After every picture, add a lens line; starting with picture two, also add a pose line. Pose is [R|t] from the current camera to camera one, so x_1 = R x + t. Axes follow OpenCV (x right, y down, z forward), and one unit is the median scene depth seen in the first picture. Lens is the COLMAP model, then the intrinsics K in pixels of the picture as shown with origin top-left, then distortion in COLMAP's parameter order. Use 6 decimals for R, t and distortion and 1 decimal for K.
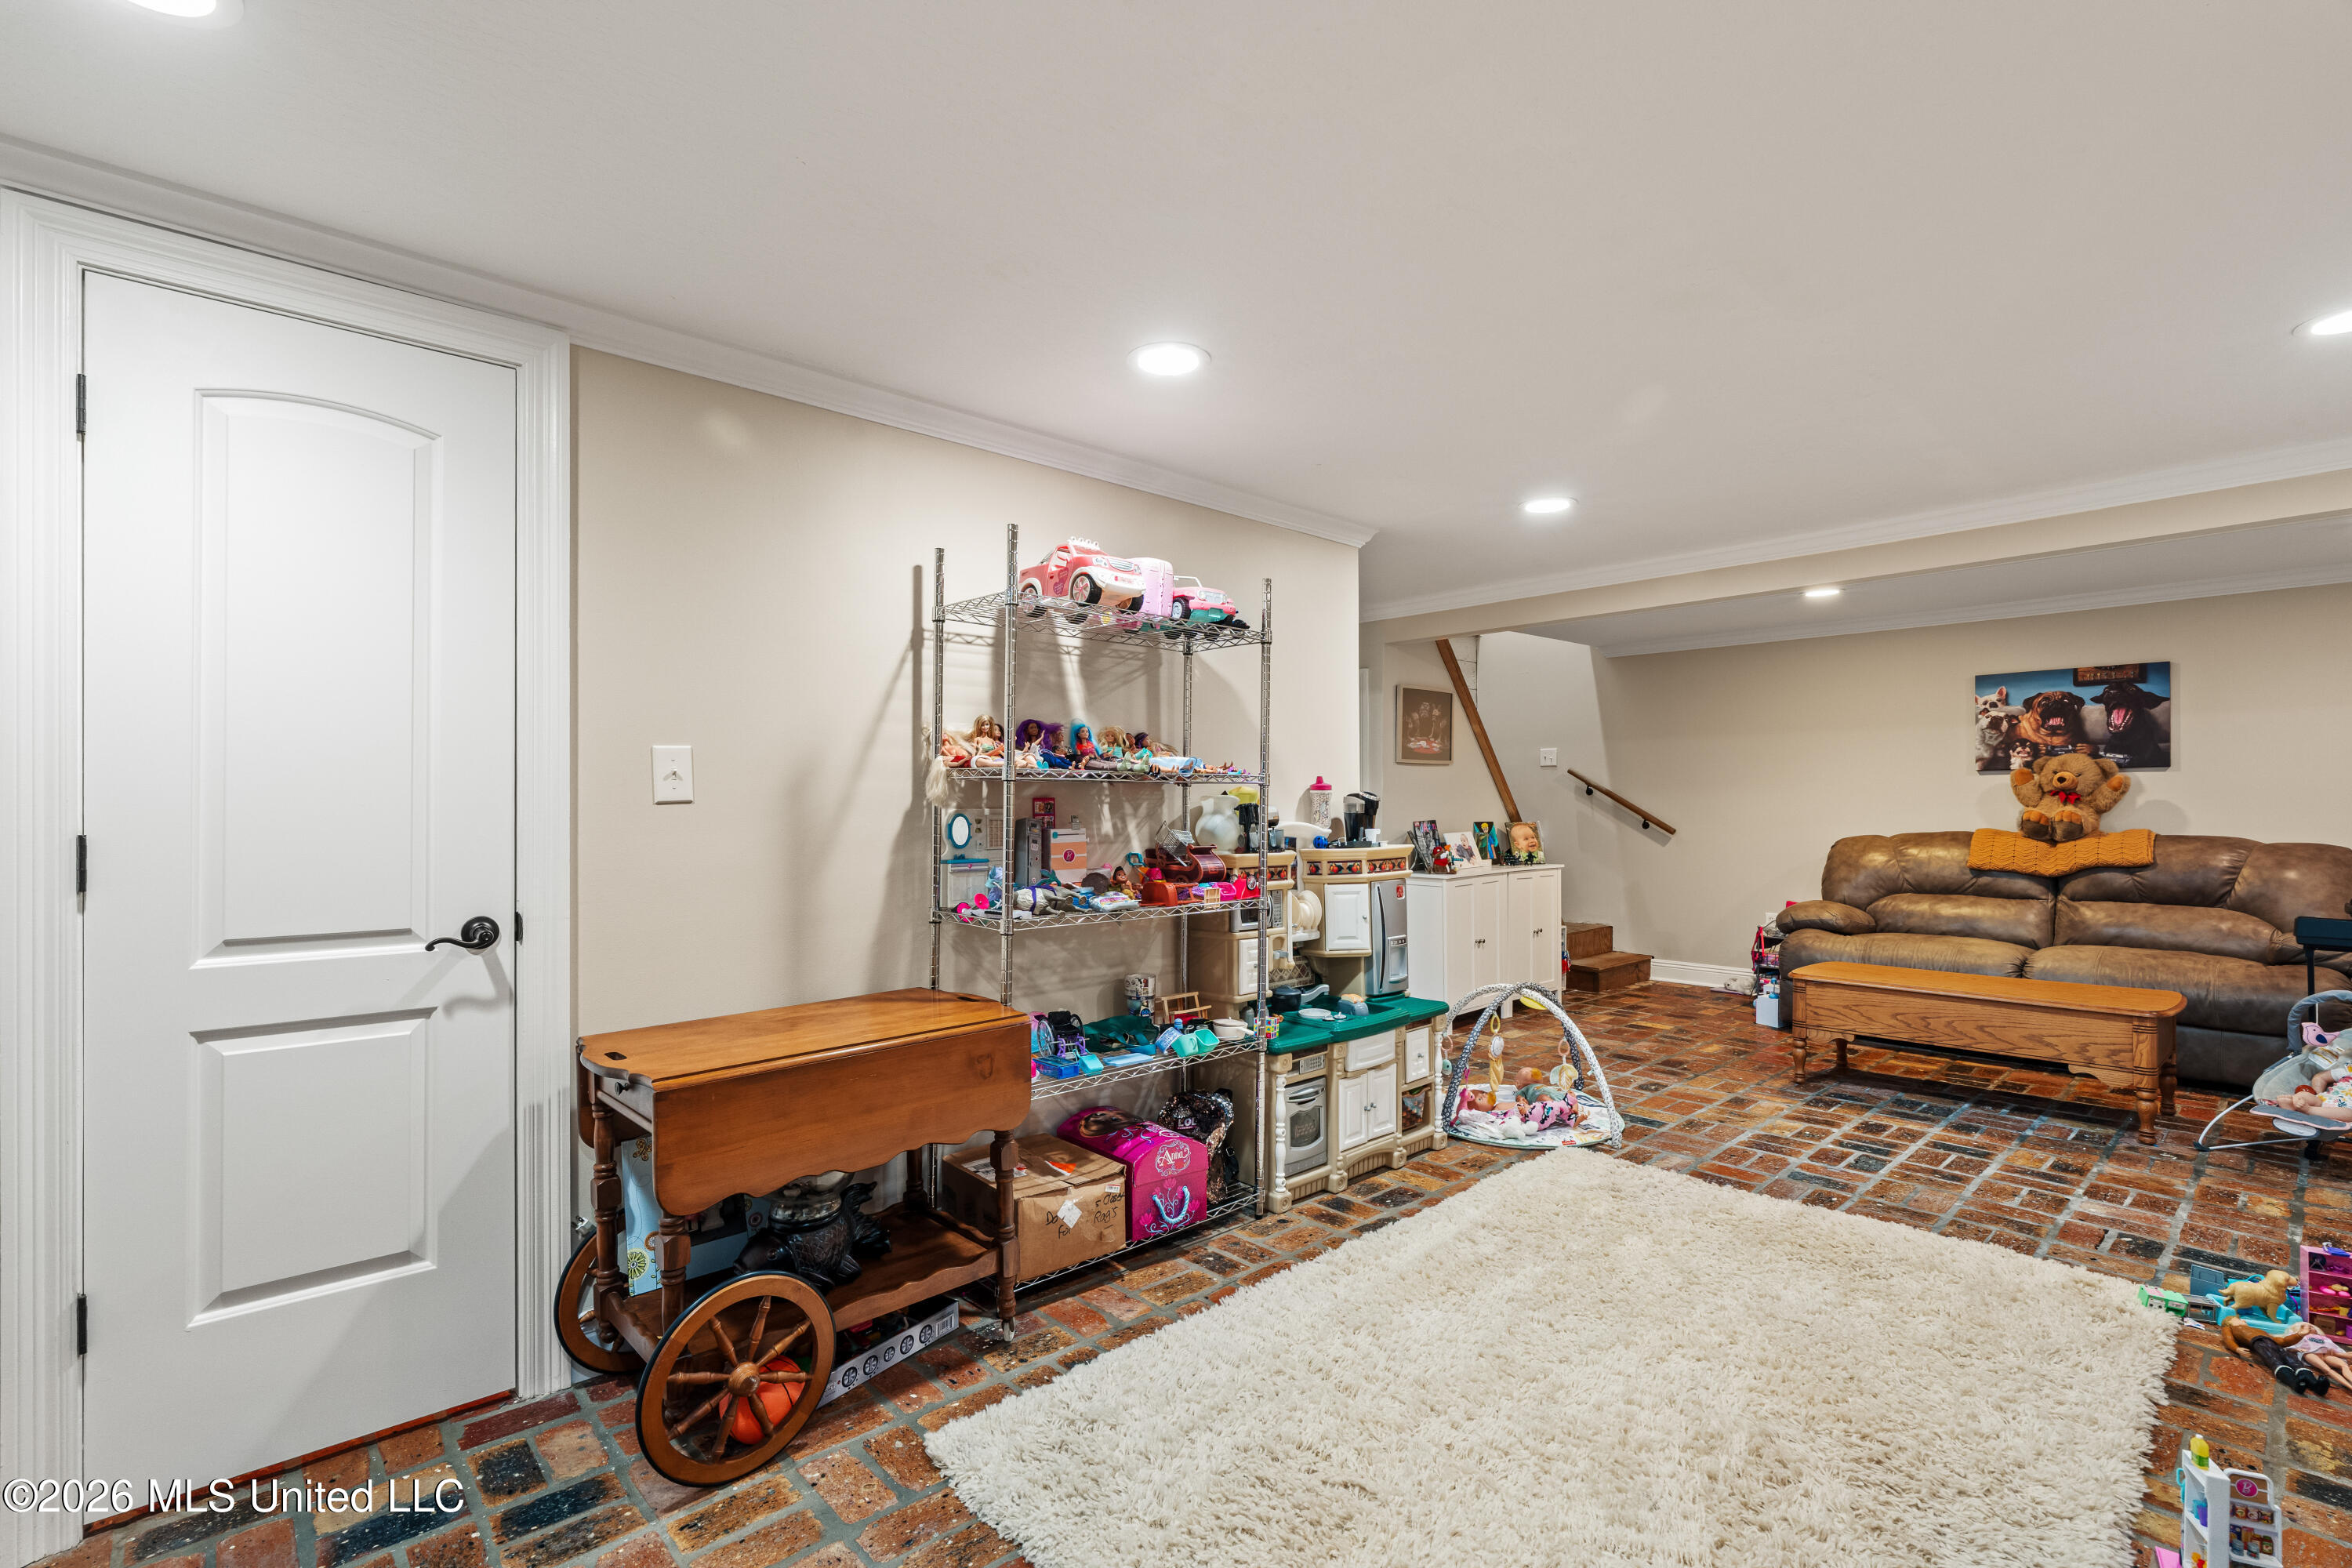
lens RADIAL K [[1066.5, 0, 1161.1], [0, 1066.5, 777.7], [0, 0, 1]] dist [-0.004164, 0.000171]
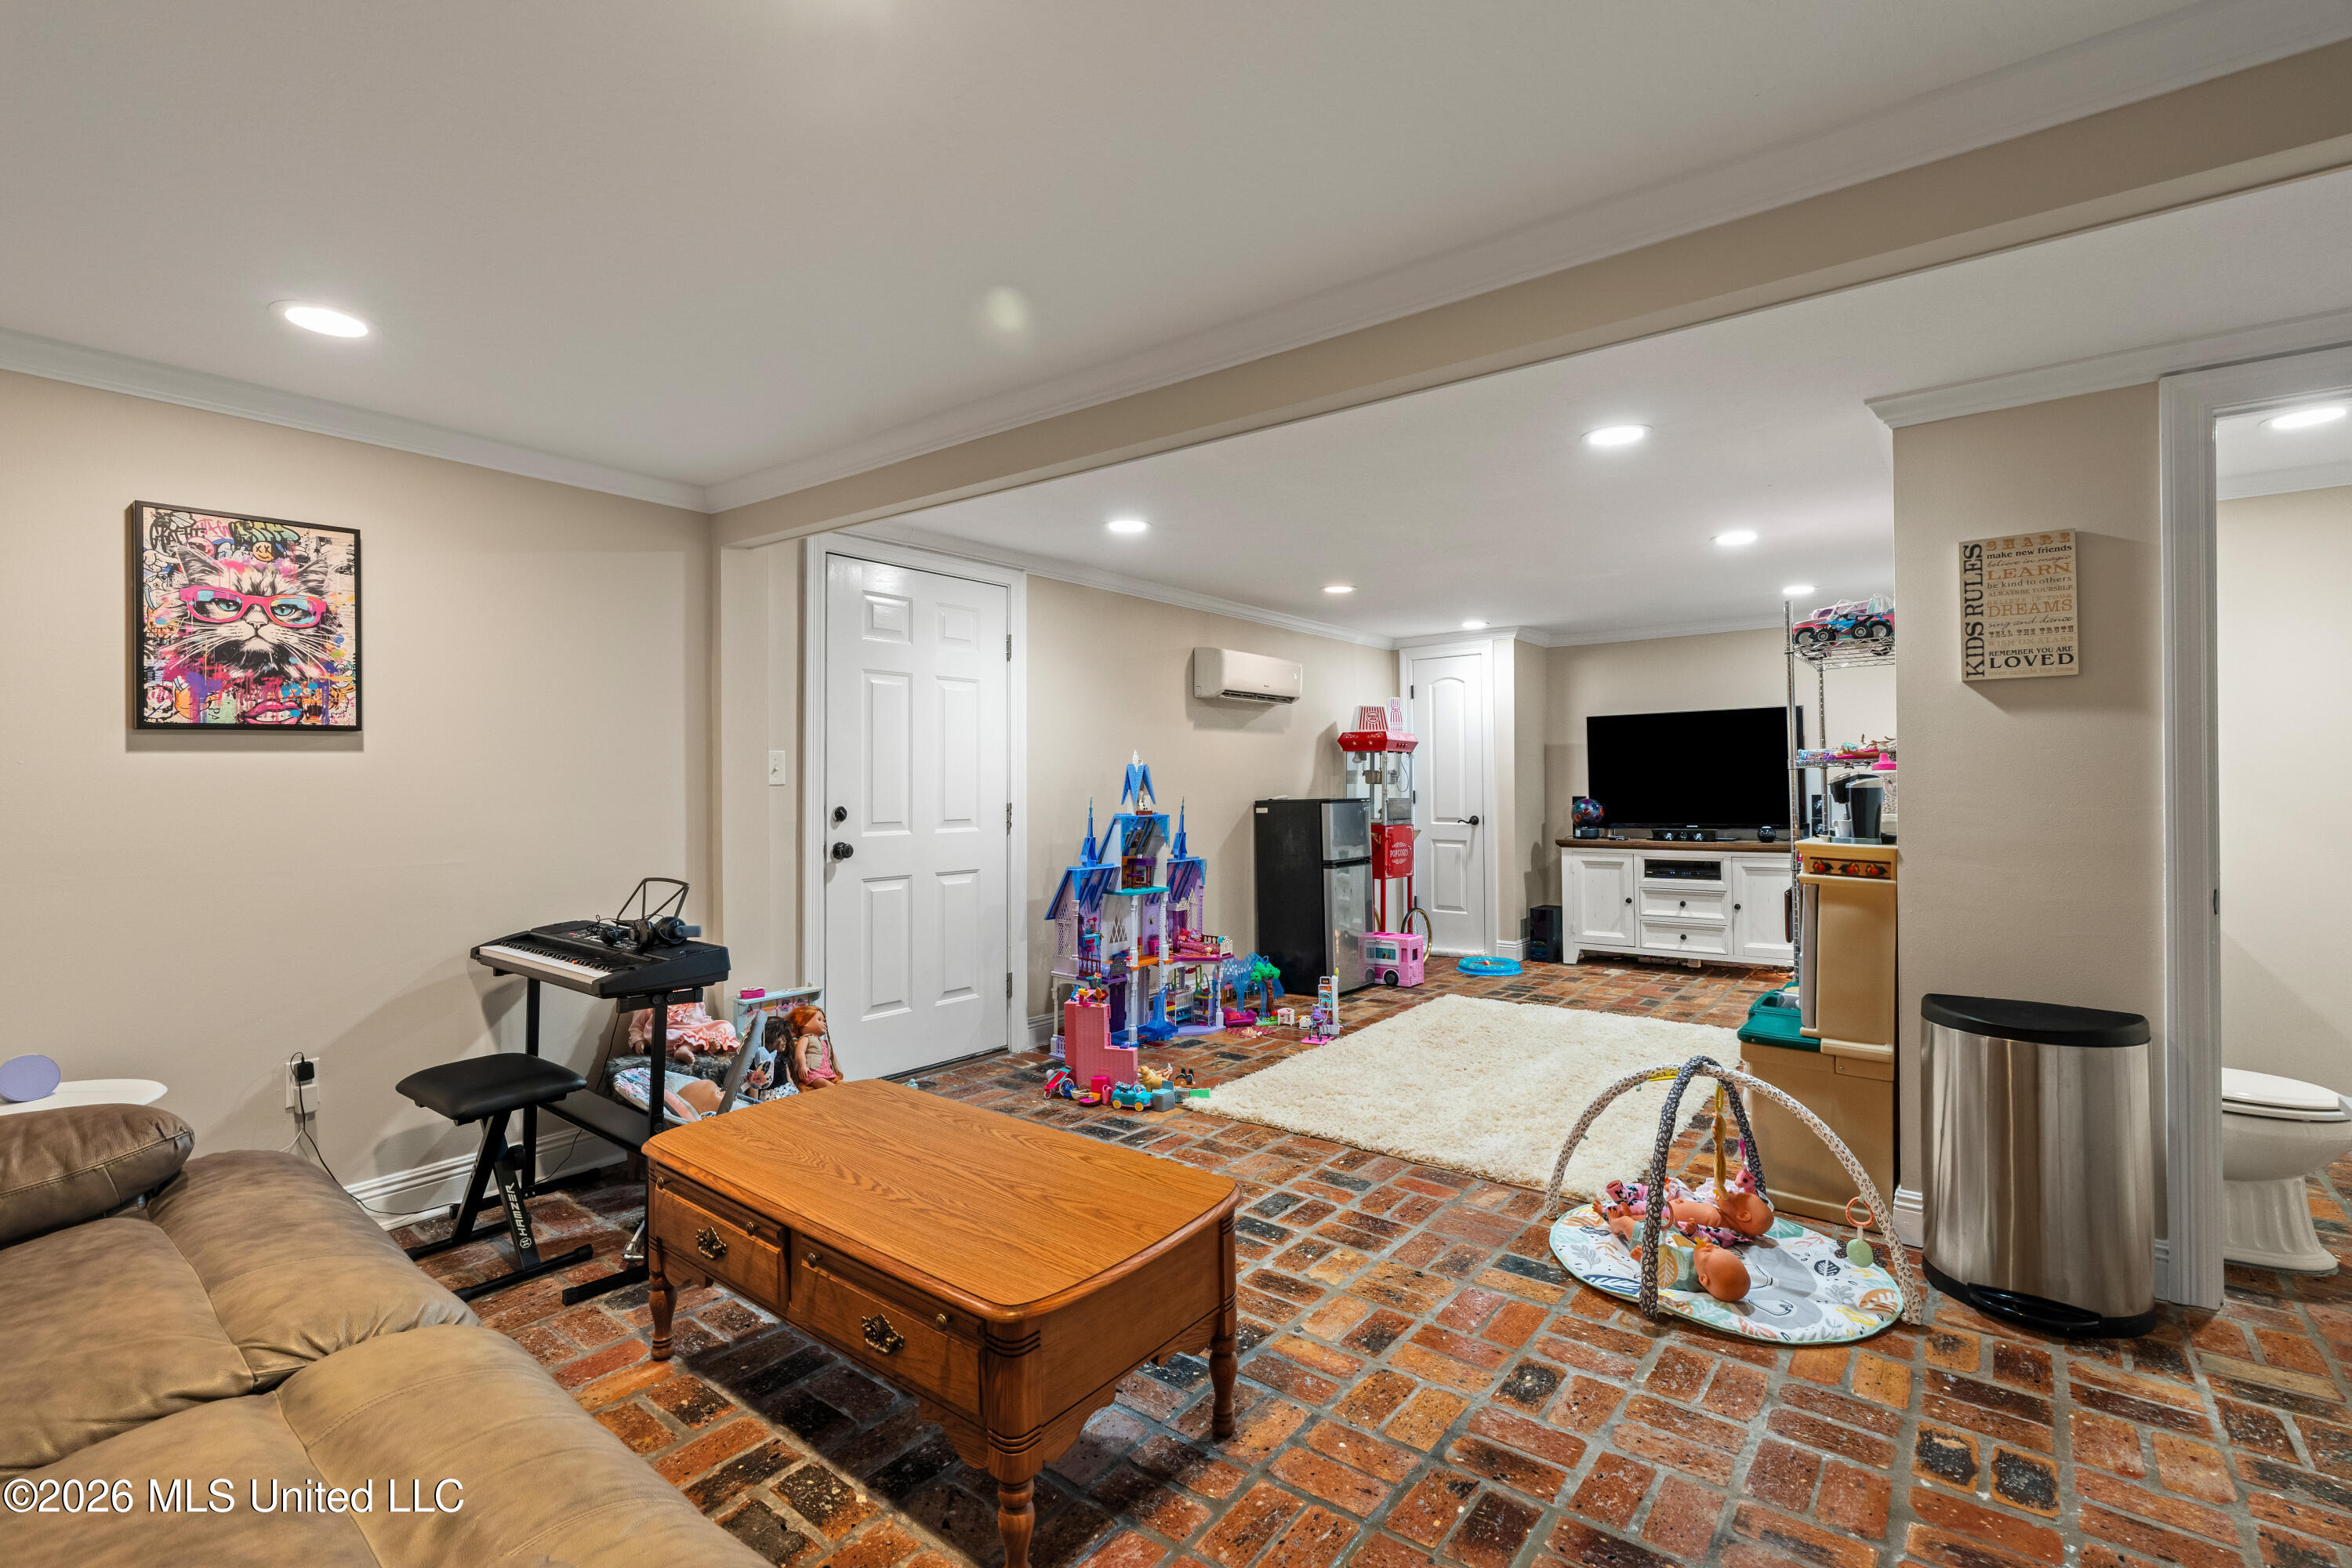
lens RADIAL K [[1066.5, 0, 1161.1], [0, 1066.5, 777.7], [0, 0, 1]] dist [-0.004164, 0.000171]
pose [[-0.987107, 0.015994, -0.159258, 0.861038], [0.019253, 0.999635, -0.018941, 0.025477], [0.158897, -0.021763, -0.987055, 1.794177]]
